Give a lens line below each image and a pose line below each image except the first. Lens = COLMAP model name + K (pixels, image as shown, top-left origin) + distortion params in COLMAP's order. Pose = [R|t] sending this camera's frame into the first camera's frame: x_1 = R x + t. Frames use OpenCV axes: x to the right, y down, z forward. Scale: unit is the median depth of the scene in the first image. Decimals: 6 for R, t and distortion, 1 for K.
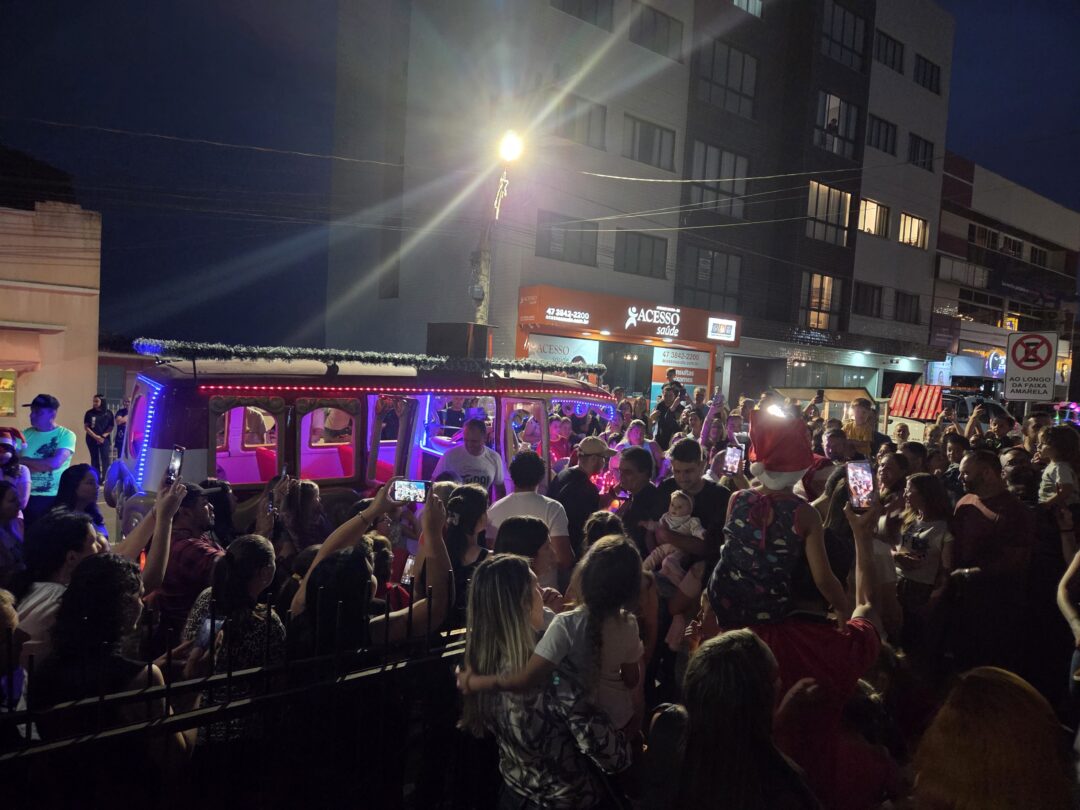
lens RADIAL K [[718.5, 0, 540.0], [0, 718.5, 405.0], [0, 0, 1]] dist [-0.004315, -0.004047]
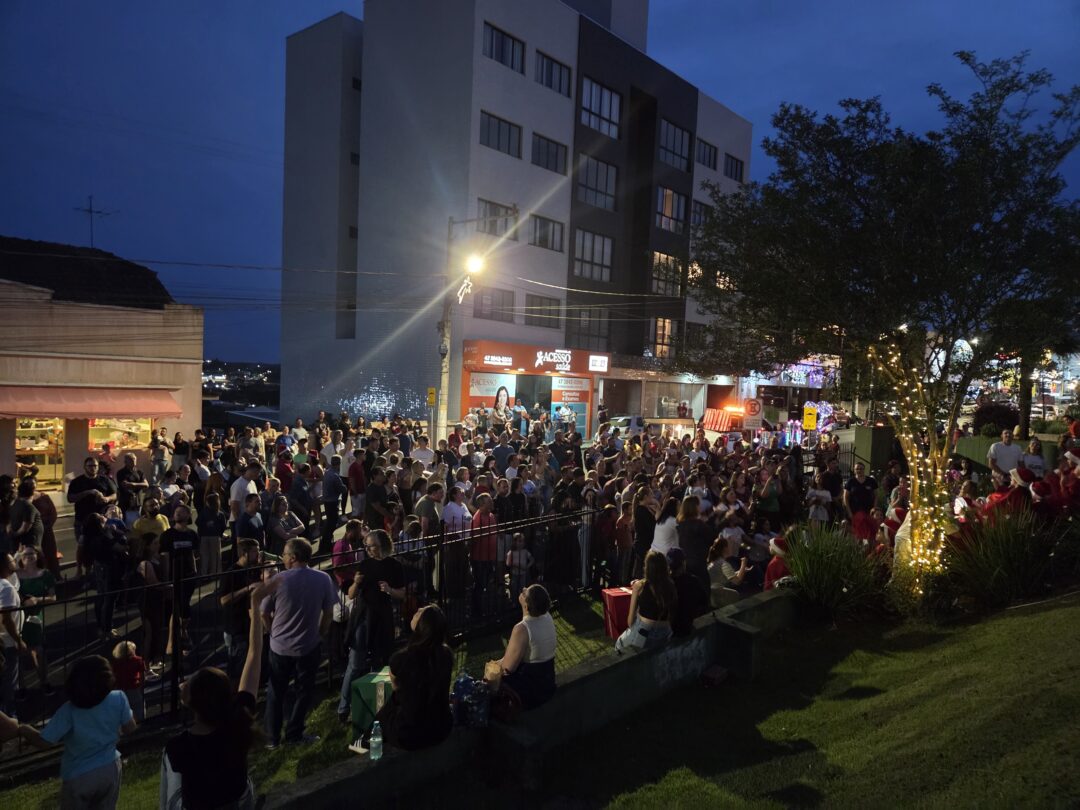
lens RADIAL K [[713.9, 0, 540.0], [0, 713.9, 405.0], [0, 0, 1]] dist [0.007992, 0.001443]
pose [[0.980313, -0.028624, 0.195362, -0.144826], [0.027208, 0.999580, 0.009928, -0.041078], [-0.195564, -0.004417, 0.980681, -0.382401]]
